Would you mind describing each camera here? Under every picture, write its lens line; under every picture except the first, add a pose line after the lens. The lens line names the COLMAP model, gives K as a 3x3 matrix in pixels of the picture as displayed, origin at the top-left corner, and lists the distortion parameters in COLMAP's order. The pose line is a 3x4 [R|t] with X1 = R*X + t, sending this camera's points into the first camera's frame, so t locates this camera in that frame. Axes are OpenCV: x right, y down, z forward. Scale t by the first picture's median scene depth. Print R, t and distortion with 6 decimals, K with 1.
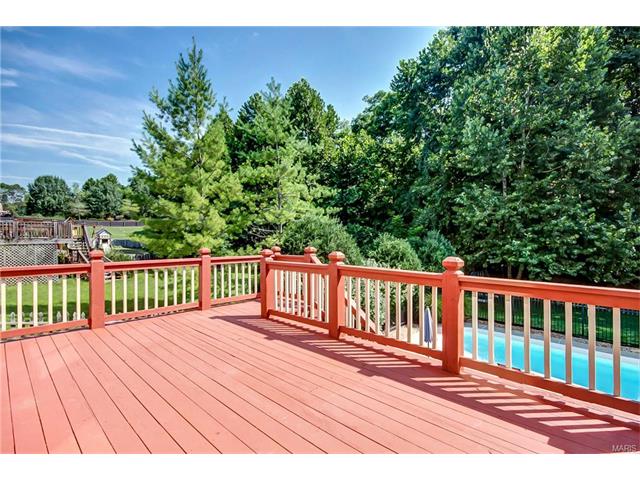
lens RADIAL K [[310.7, 0, 319.6], [0, 310.7, 238.1], [0, 0, 1]] dist [0.001477, -0.005229]
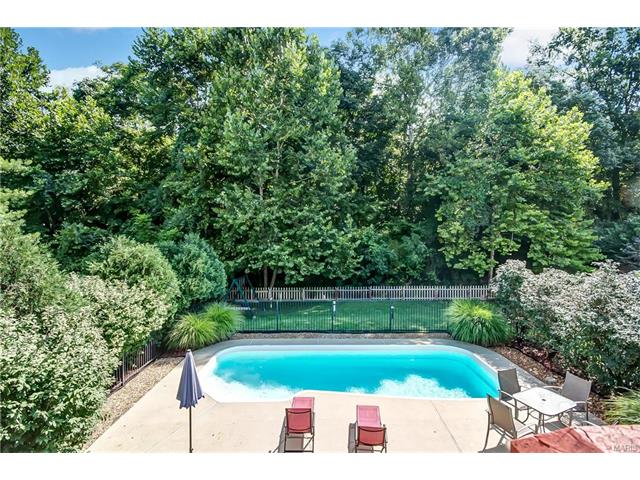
lens RADIAL K [[310.7, 0, 331.5], [0, 310.7, 242.7], [0, 0, 1]] dist [0.001477, -0.005229]
pose [[0.707782, -0.005660, 0.706408, 0.042804], [0.006099, 0.999980, 0.001901, 0.000484], [-0.706404, 0.002963, 0.707802, 0.140592]]
